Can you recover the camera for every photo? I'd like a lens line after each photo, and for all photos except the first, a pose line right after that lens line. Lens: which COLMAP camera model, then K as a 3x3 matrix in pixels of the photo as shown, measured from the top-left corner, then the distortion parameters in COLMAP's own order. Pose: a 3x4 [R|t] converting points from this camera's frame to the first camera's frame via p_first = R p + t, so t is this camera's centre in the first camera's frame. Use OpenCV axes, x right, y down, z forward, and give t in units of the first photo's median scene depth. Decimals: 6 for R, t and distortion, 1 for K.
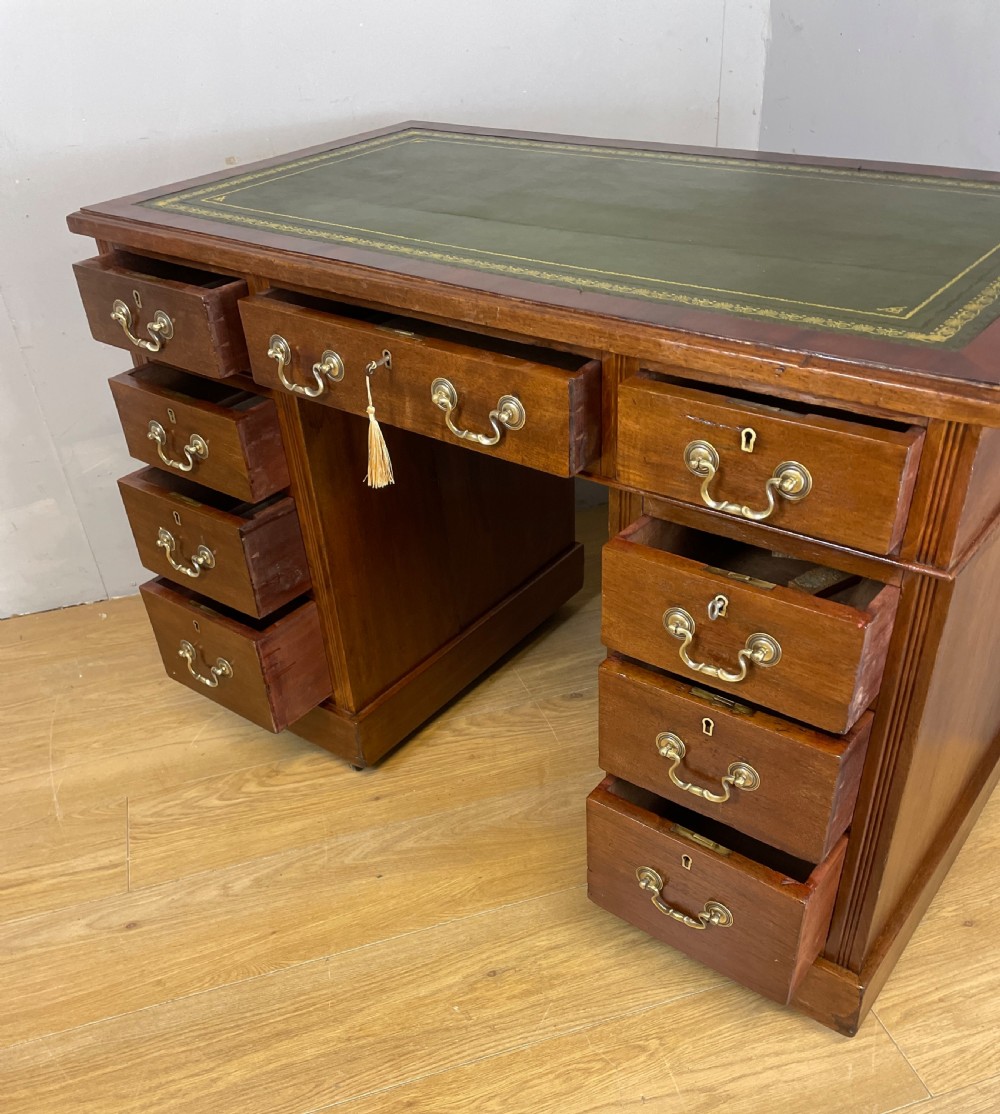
lens RADIAL K [[1008.5, 0, 496.1], [0, 1008.5, 665.1], [0, 0, 1]] dist [0.100404, -0.125183]
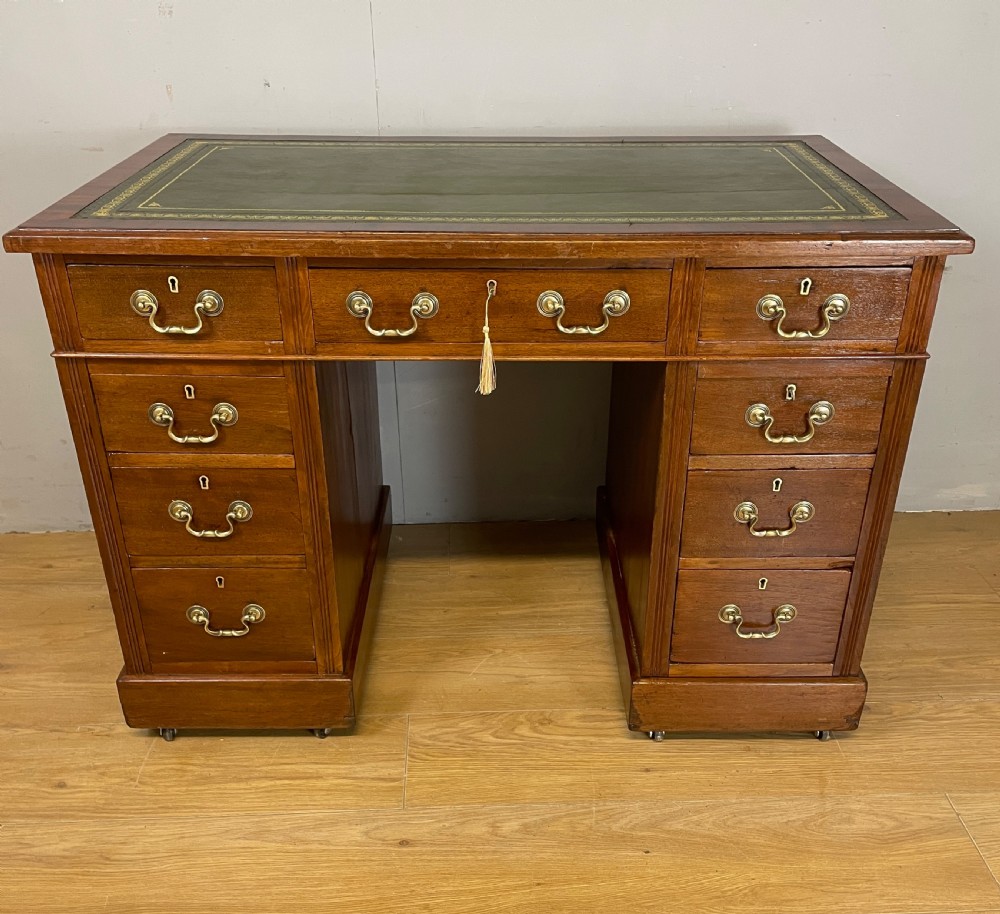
lens RADIAL K [[1004.9, 0, 501.3], [0, 1004.9, 484.1], [0, 0, 1]] dist [0.105096, -0.136753]
pose [[0.784154, -0.231698, 0.575690, -0.753782], [0.328305, 0.942120, -0.068013, -0.013864], [-0.526610, 0.242334, 0.814835, 0.079244]]
